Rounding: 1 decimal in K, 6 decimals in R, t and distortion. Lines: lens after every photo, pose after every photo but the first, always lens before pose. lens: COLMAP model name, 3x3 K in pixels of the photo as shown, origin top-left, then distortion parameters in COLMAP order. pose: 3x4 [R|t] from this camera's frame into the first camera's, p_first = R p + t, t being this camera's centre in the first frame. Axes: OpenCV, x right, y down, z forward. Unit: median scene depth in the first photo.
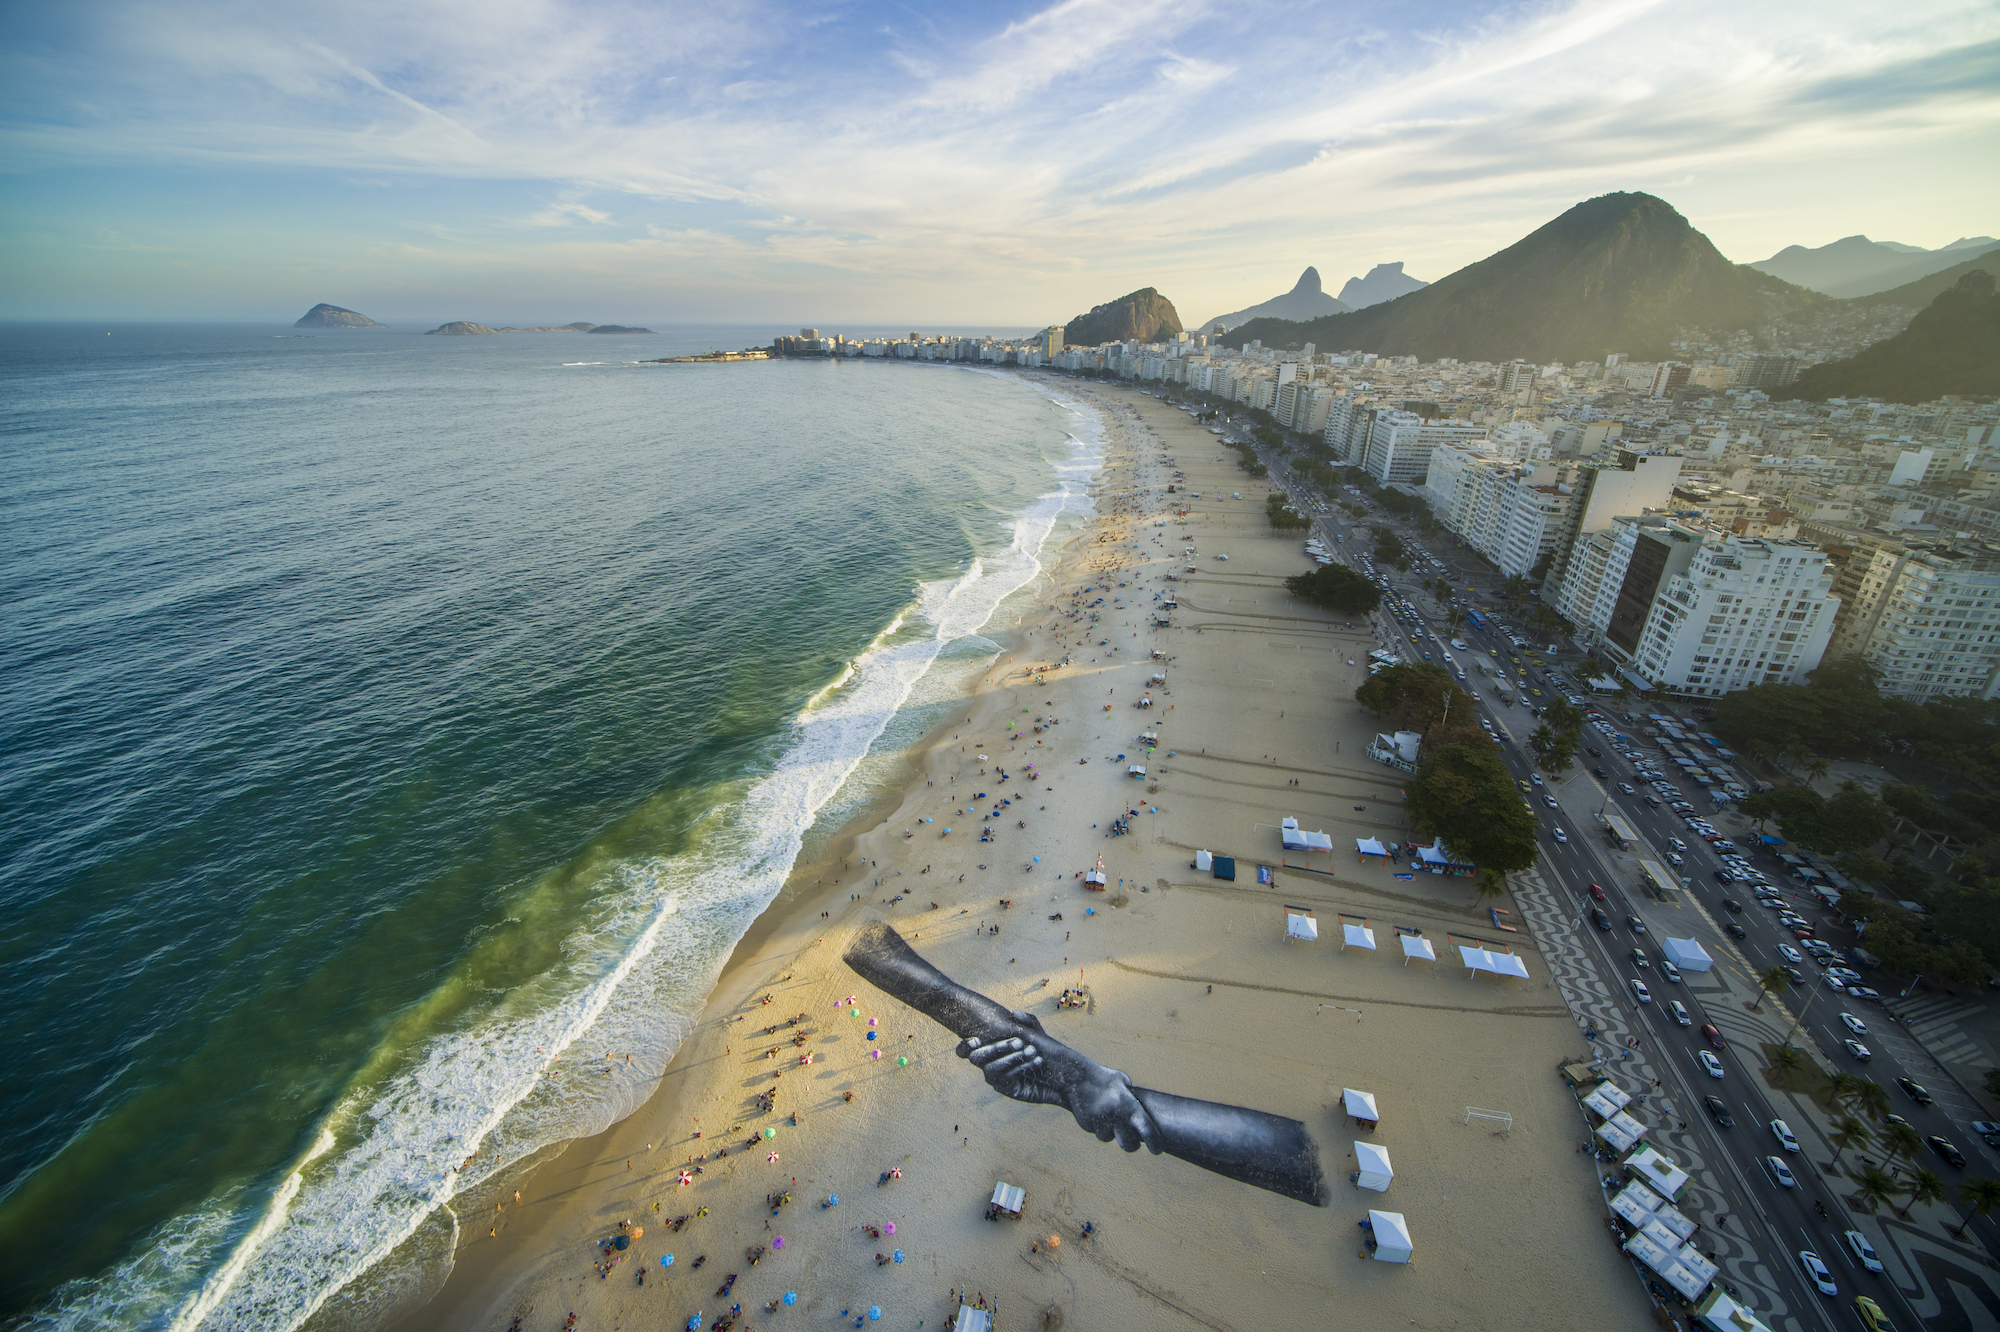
lens RADIAL K [[773.0, 0, 1000.0], [0, 773.0, 666.0], [0, 0, 1]] dist [-0.002428, 0.000689]
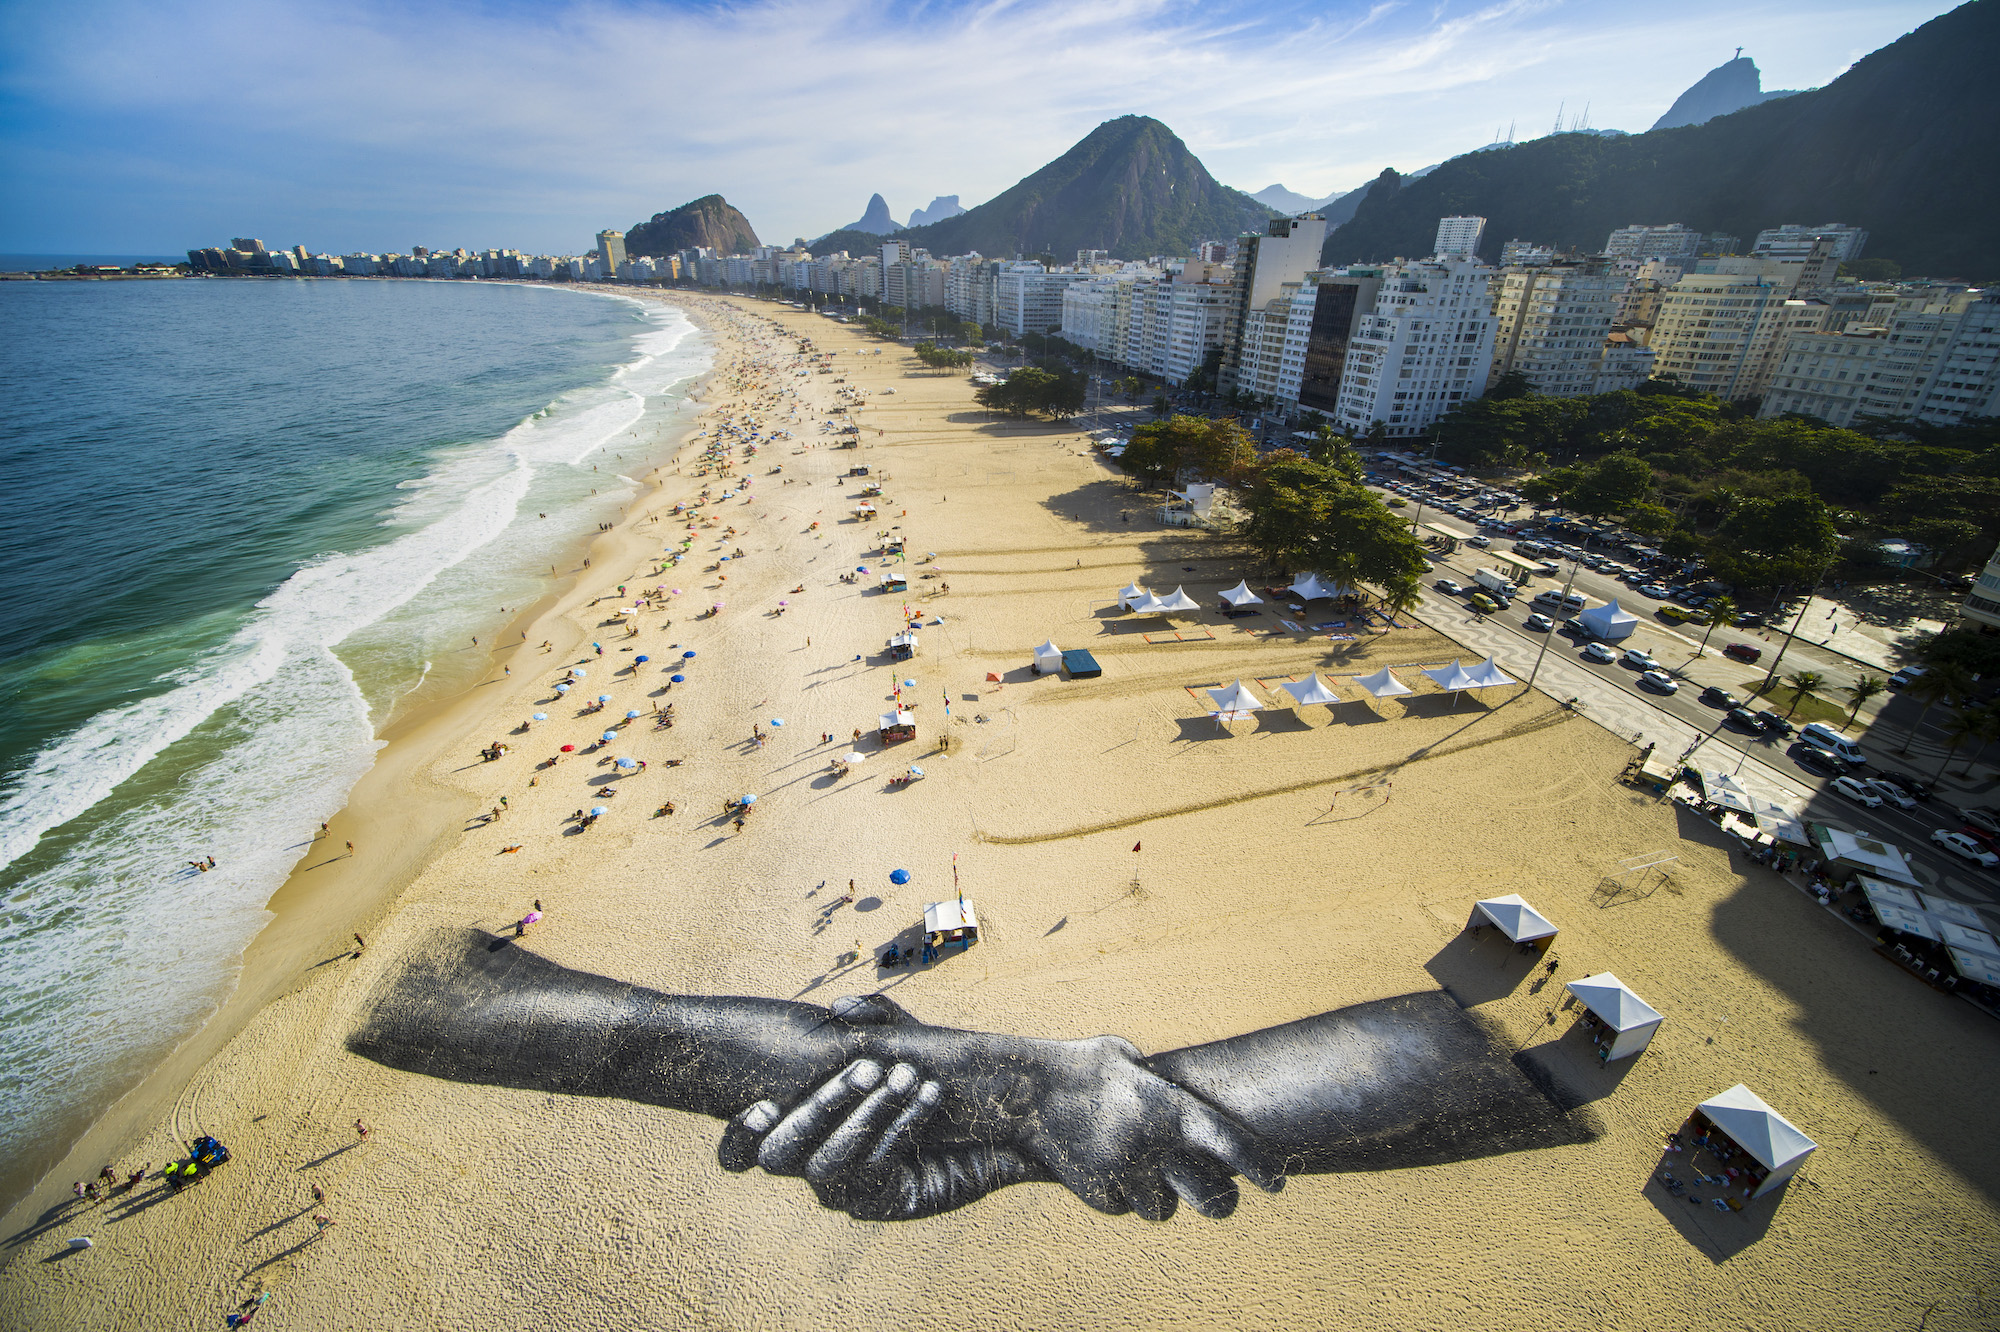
lens RADIAL K [[773.0, 0, 1000.0], [0, 773.0, 666.0], [0, 0, 1]] dist [-0.002428, 0.000689]
pose [[0.885558, -0.205646, 0.416530, -0.023864], [0.175709, 0.978339, 0.109453, 0.135761], [-0.430016, -0.023739, 0.902509, 0.337179]]
